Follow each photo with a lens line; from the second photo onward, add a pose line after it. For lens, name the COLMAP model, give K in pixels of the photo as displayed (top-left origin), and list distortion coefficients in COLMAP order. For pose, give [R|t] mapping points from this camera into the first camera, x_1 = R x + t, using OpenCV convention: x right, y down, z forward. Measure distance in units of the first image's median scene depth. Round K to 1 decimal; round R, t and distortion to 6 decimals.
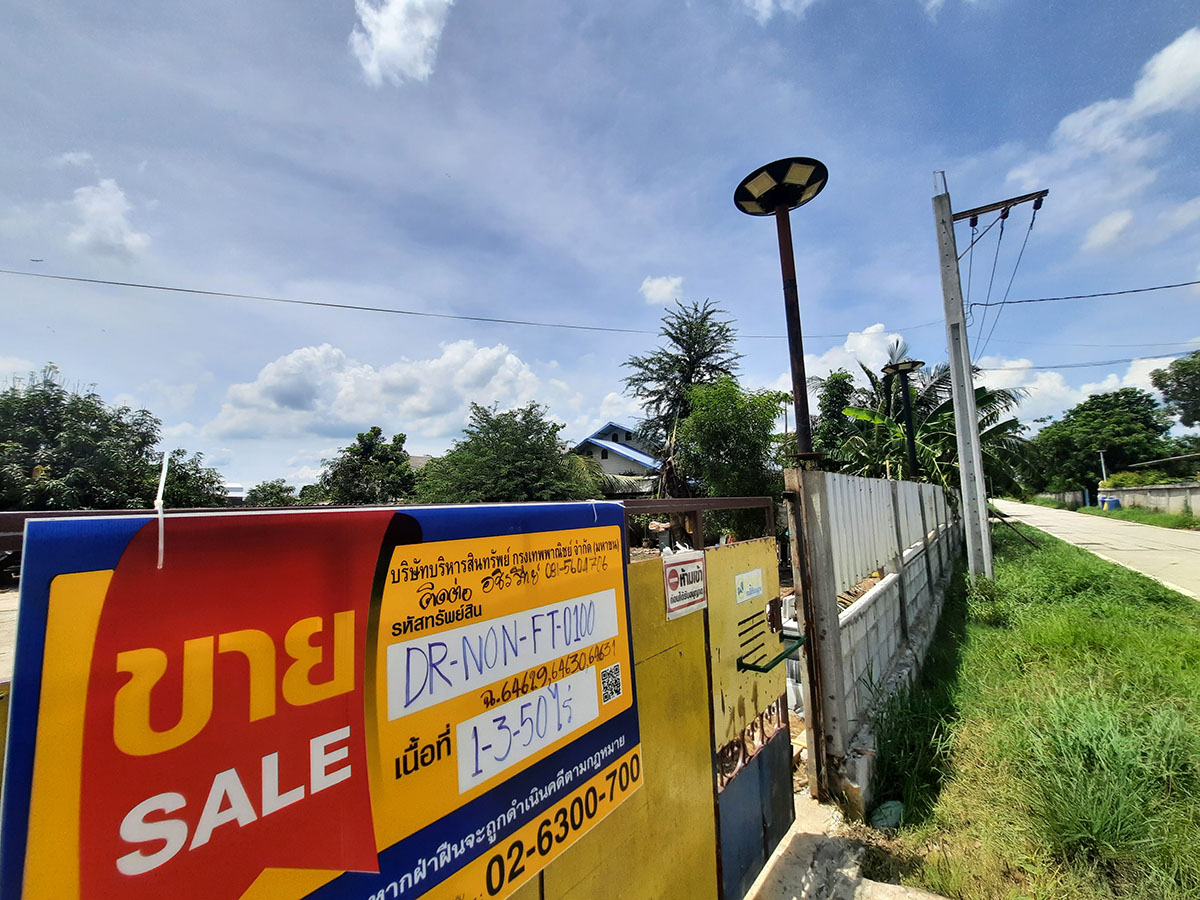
lens RADIAL K [[481.9, 0, 598.9], [0, 481.9, 444.8], [0, 0, 1]] dist [-0.014348, -0.000233]
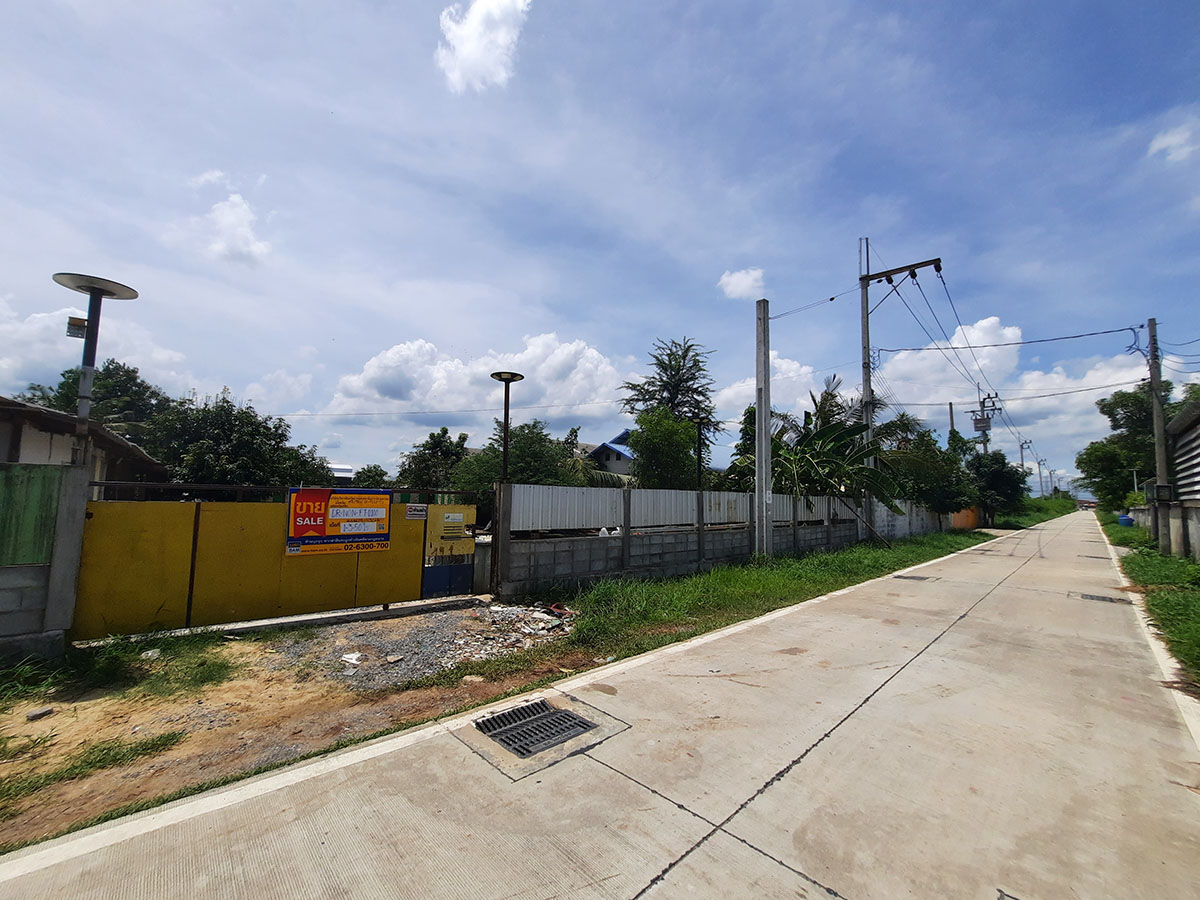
lens RADIAL K [[477.7, 0, 601.6], [0, 477.7, 459.0], [0, 0, 1]] dist [-0.012282, 0.000038]
pose [[0.987333, 0.038054, -0.154028, 3.045742], [-0.031350, 0.998462, 0.045722, -0.495019], [0.155531, -0.040314, 0.987008, -3.503230]]
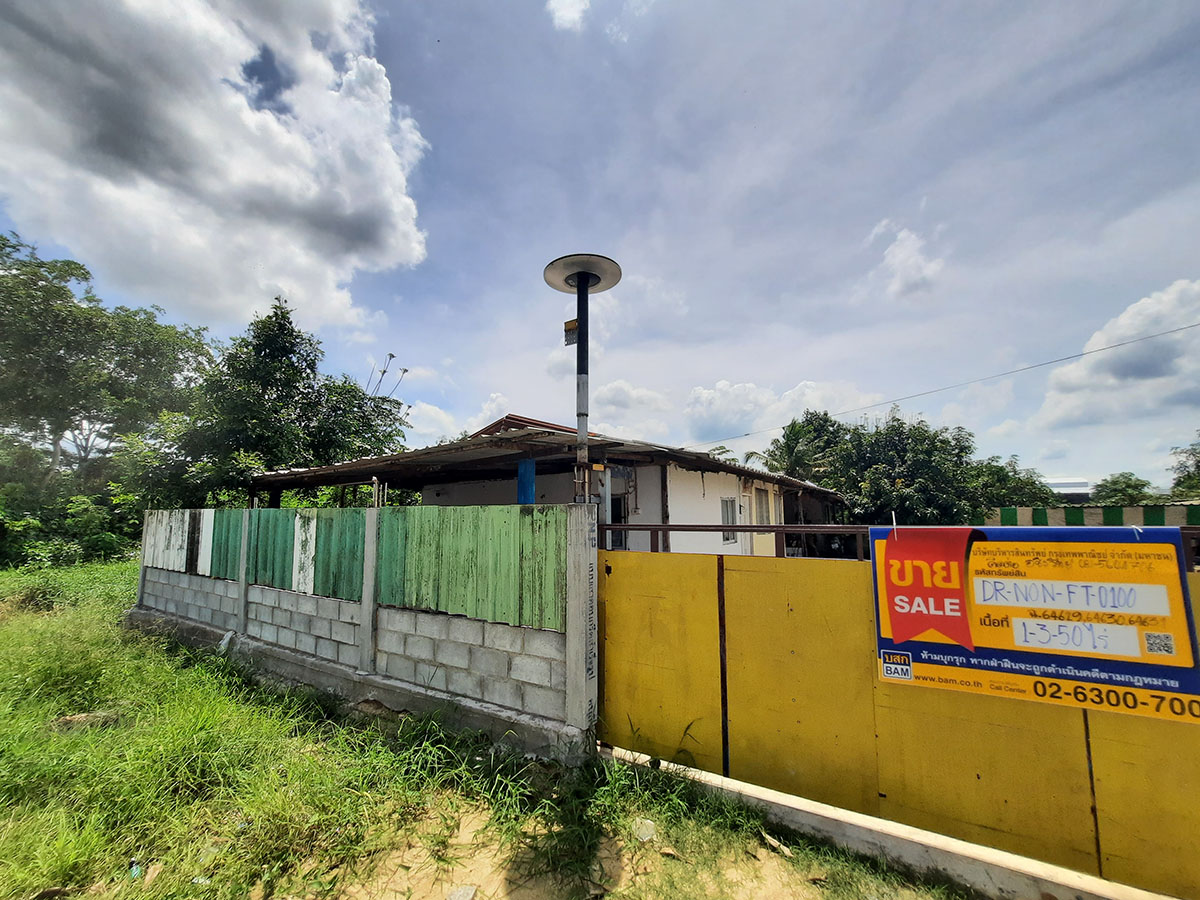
lens RADIAL K [[486.9, 0, 601.3], [0, 486.9, 469.1], [0, 0, 1]] dist [-0.012052, 0.000298]
pose [[0.140882, -0.065758, -0.987840, 1.389046], [0.123622, 0.991151, -0.048348, -0.221804], [0.982278, -0.115307, 0.147764, -0.977779]]
